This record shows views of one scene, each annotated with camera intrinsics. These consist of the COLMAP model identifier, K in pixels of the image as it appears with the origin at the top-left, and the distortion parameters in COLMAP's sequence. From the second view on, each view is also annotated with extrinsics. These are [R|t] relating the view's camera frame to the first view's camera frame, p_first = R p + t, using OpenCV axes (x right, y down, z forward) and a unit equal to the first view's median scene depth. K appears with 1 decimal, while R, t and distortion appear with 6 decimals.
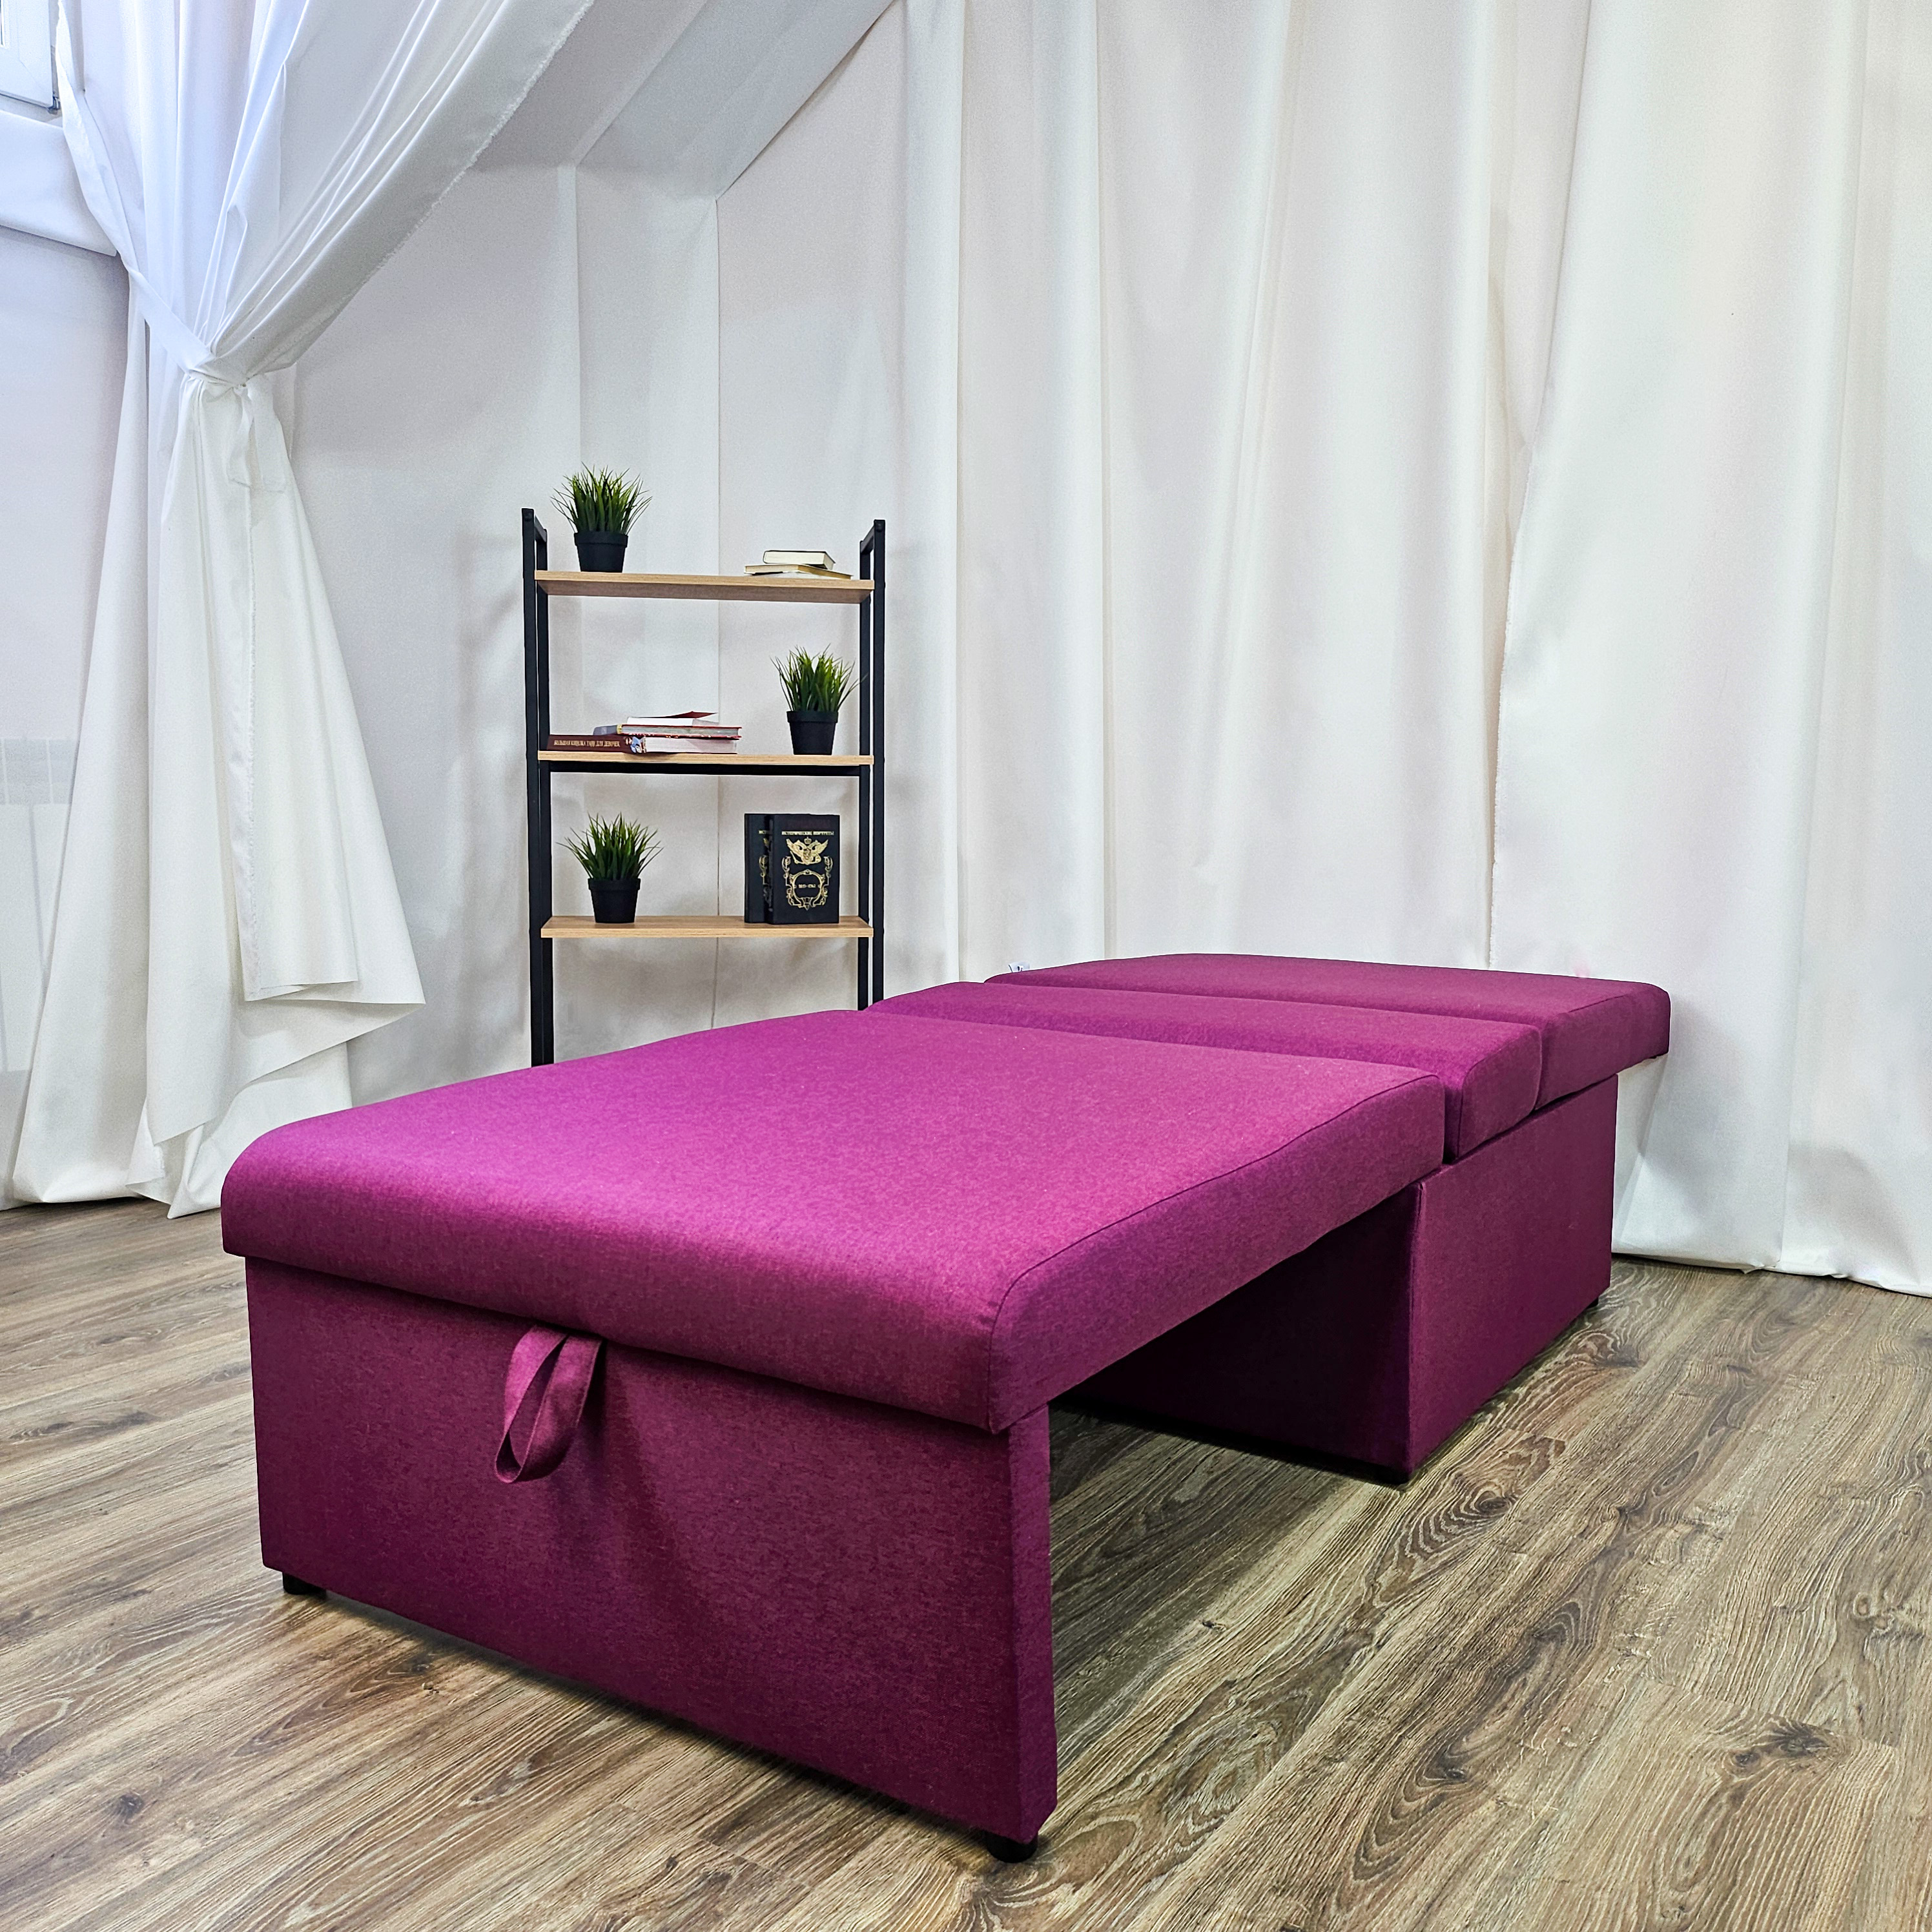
lens RADIAL K [[1854.4, 0, 952.5], [0, 1854.4, 960.3], [0, 0, 1]] dist [0.023957, 0.000000]
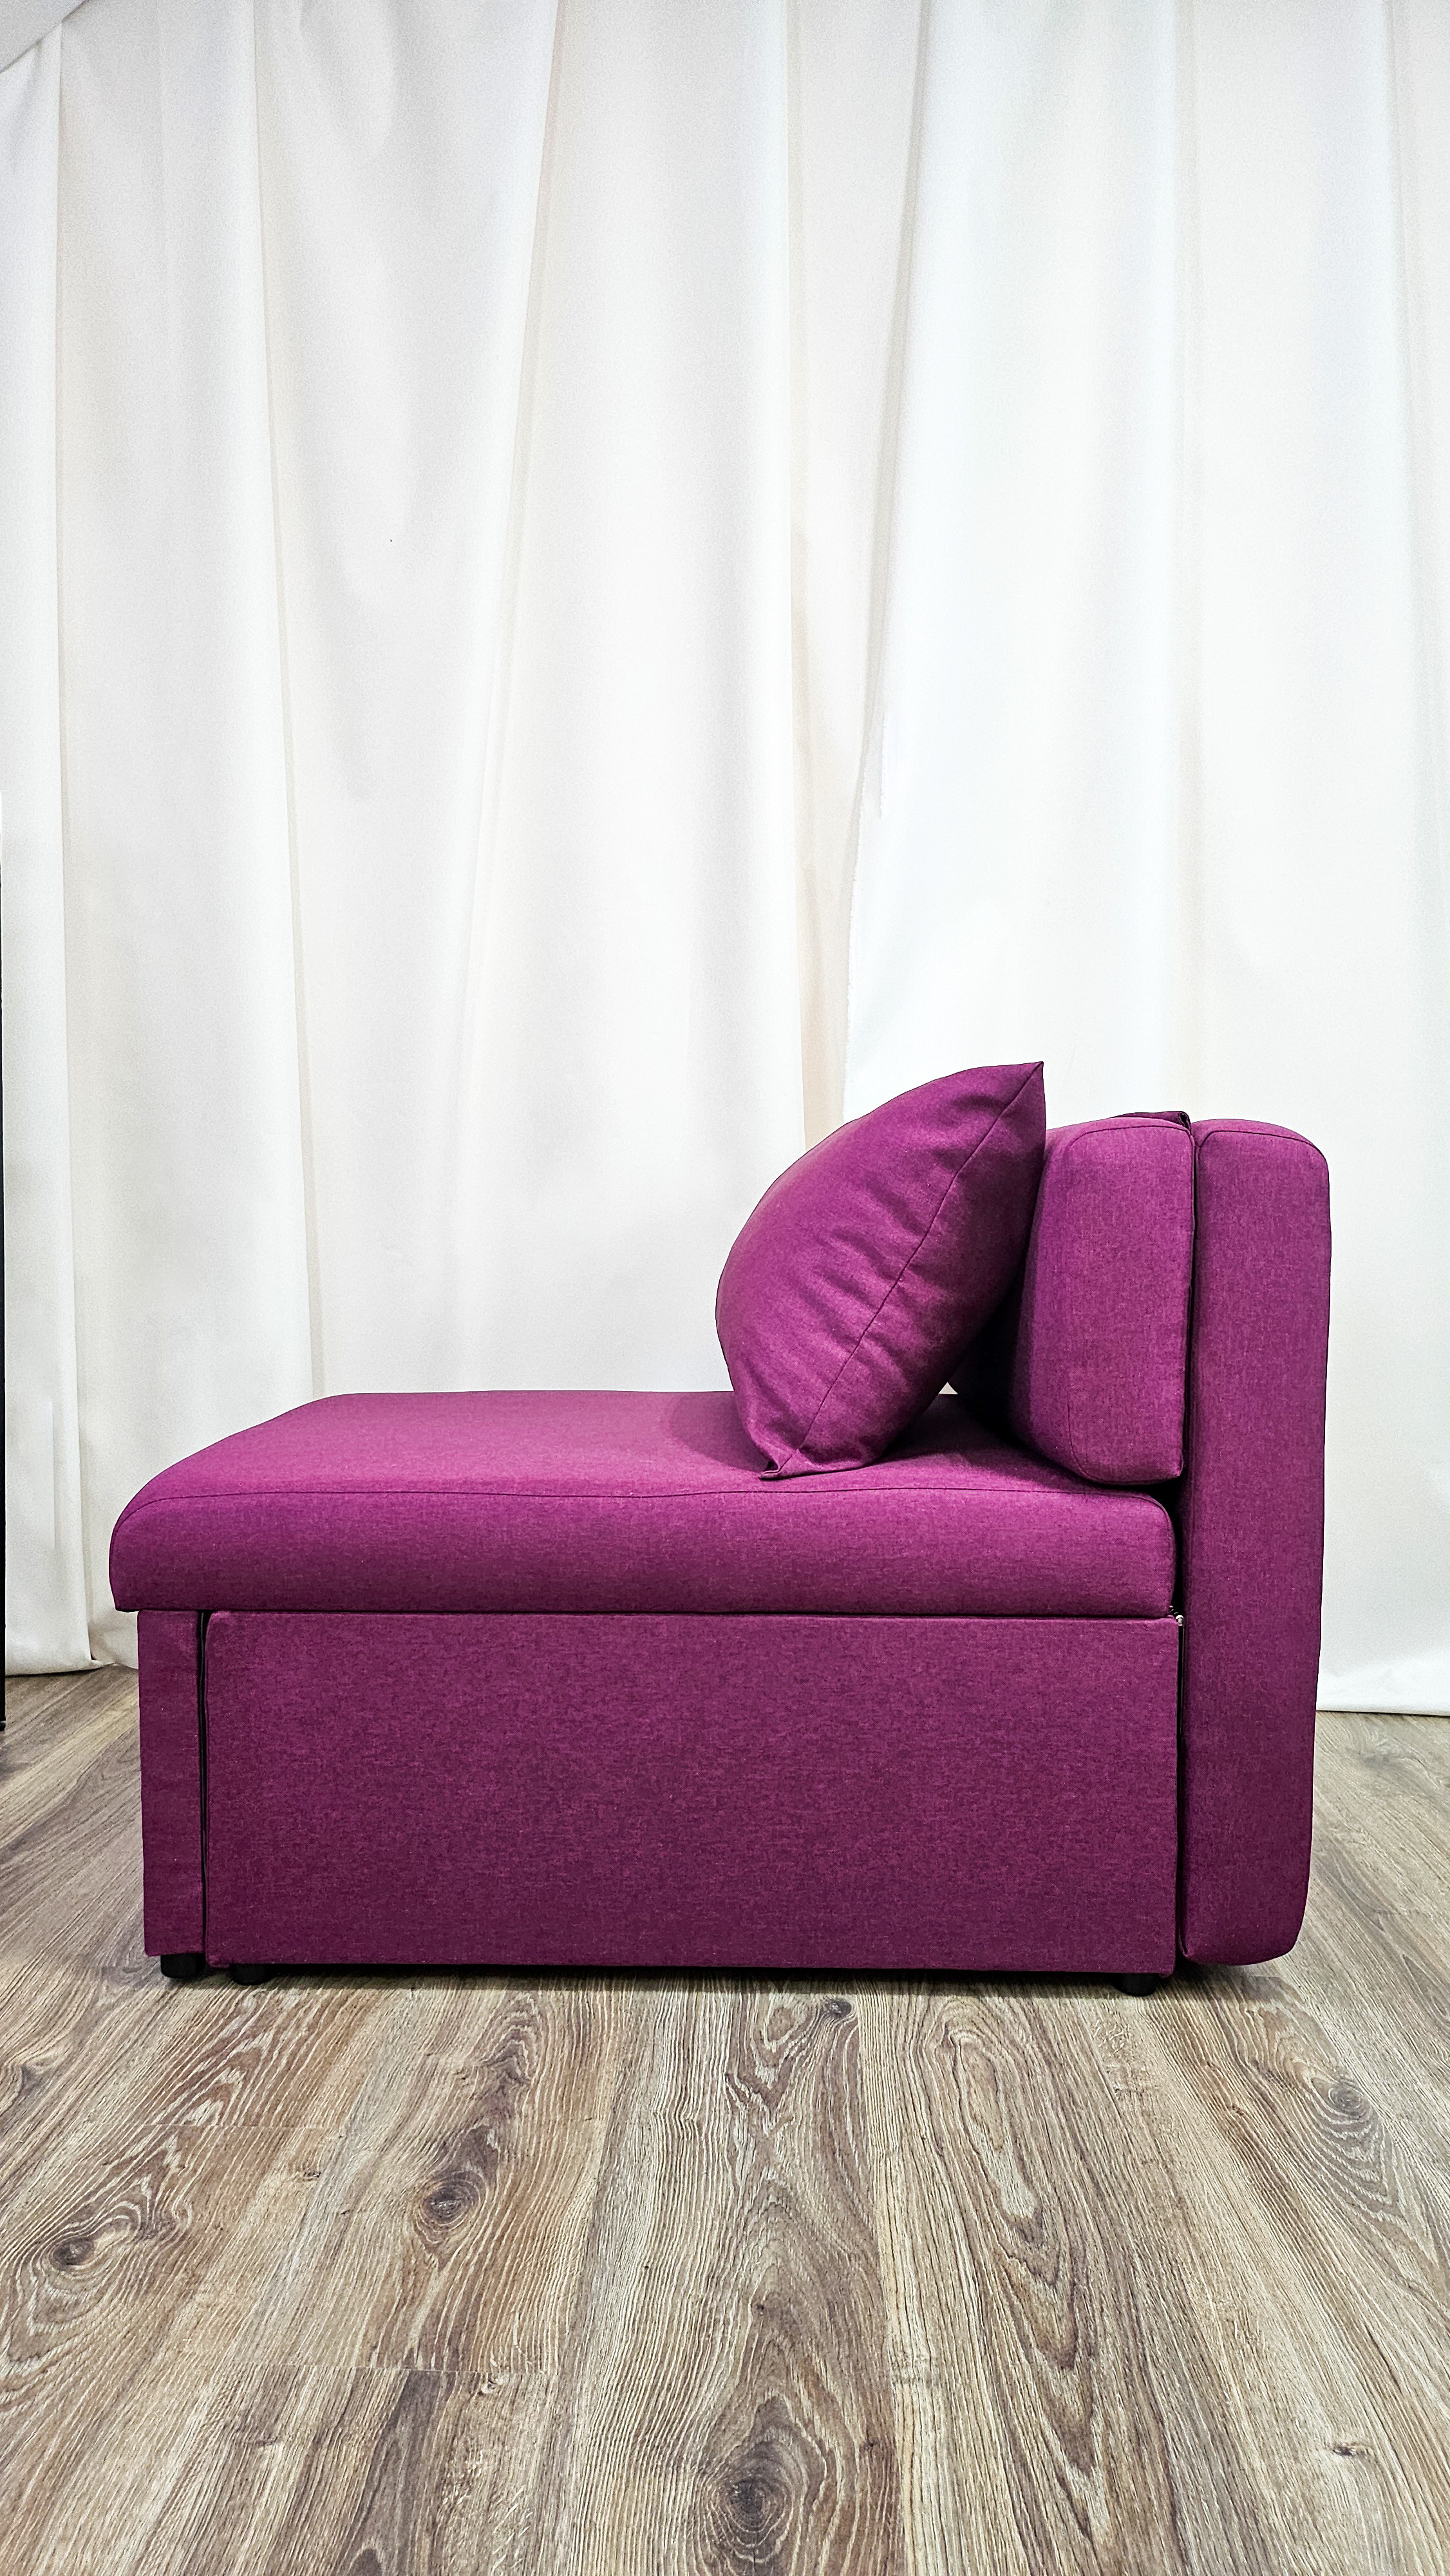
lens RADIAL K [[1840.9, 0, 730.4], [0, 1840.9, 1255.2], [0, 0, 1]] dist [0.069065, -0.093317]
pose [[0.844650, -0.012679, 0.535169, -0.284969], [0.051118, 0.997061, -0.057056, -0.013940], [-0.532873, 0.075549, 0.842816, 0.430882]]
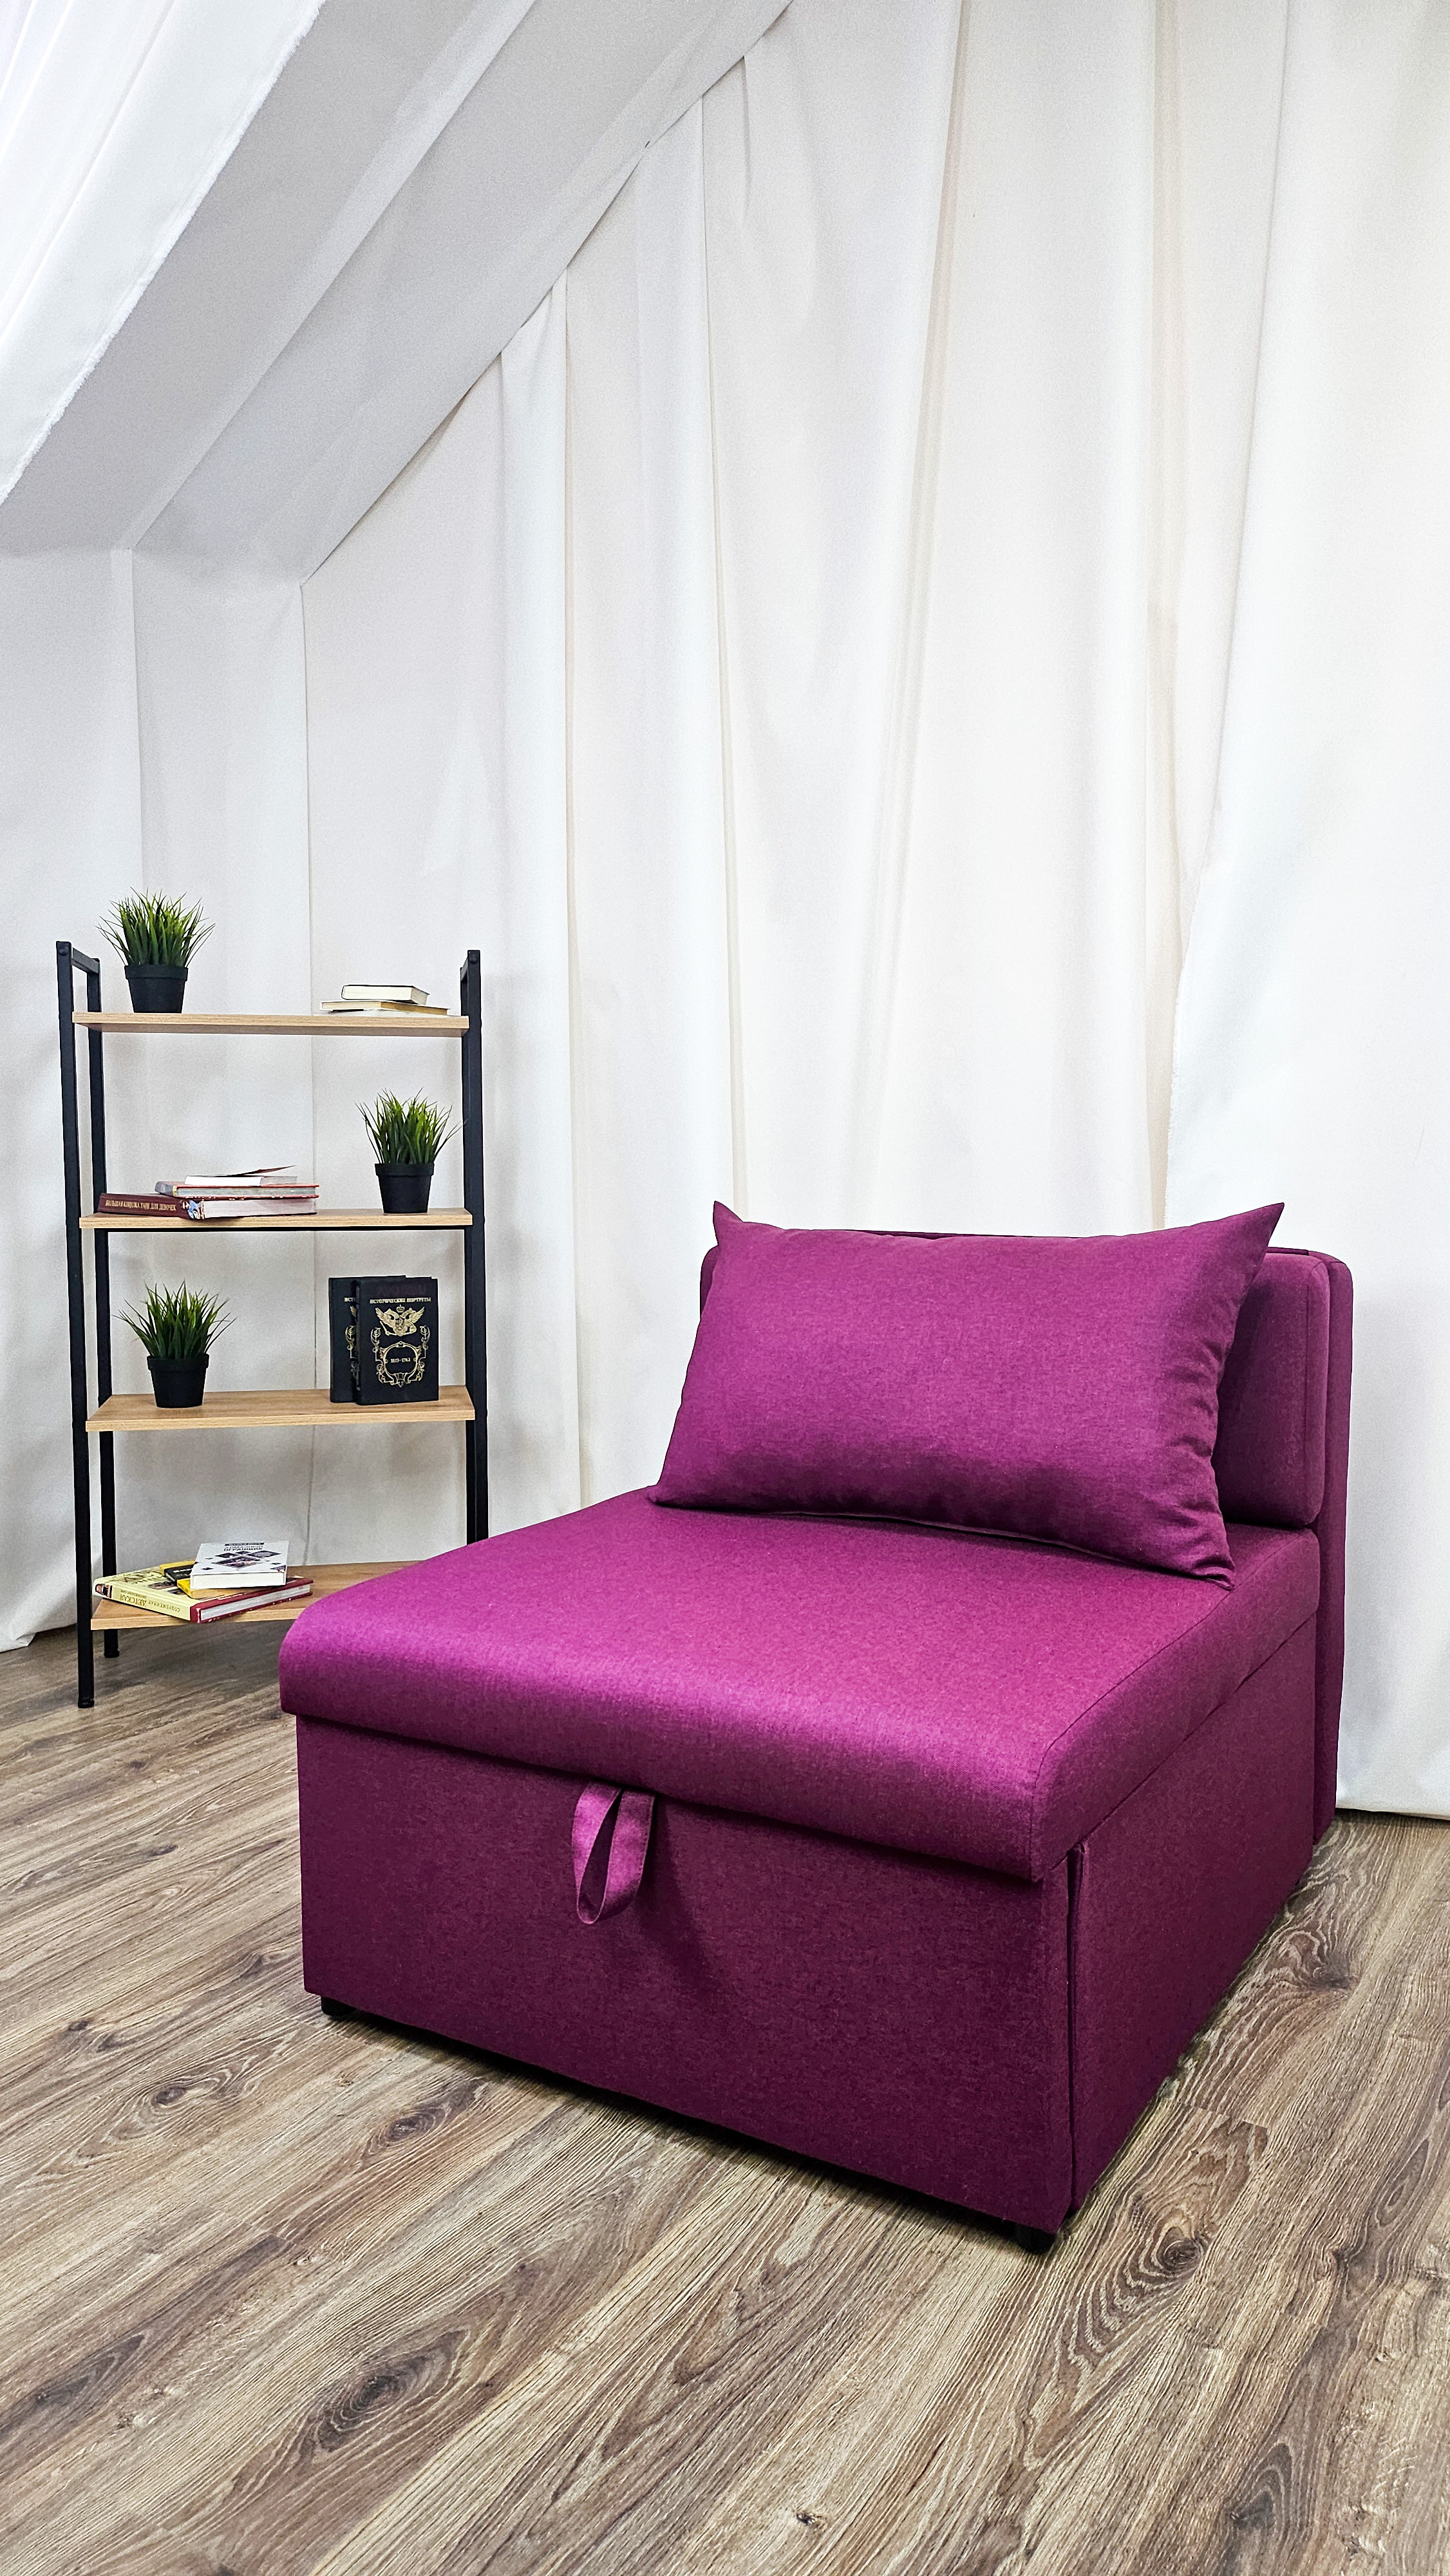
lens RADIAL K [[1840.9, 0, 725.5], [0, 1840.9, 1270.6], [0, 0, 1]] dist [0.069065, -0.093317]
pose [[0.998935, -0.012998, 0.044282, 0.061700], [0.014033, 0.999634, -0.023137, -0.098657], [-0.043965, 0.023733, 0.998751, 0.189162]]
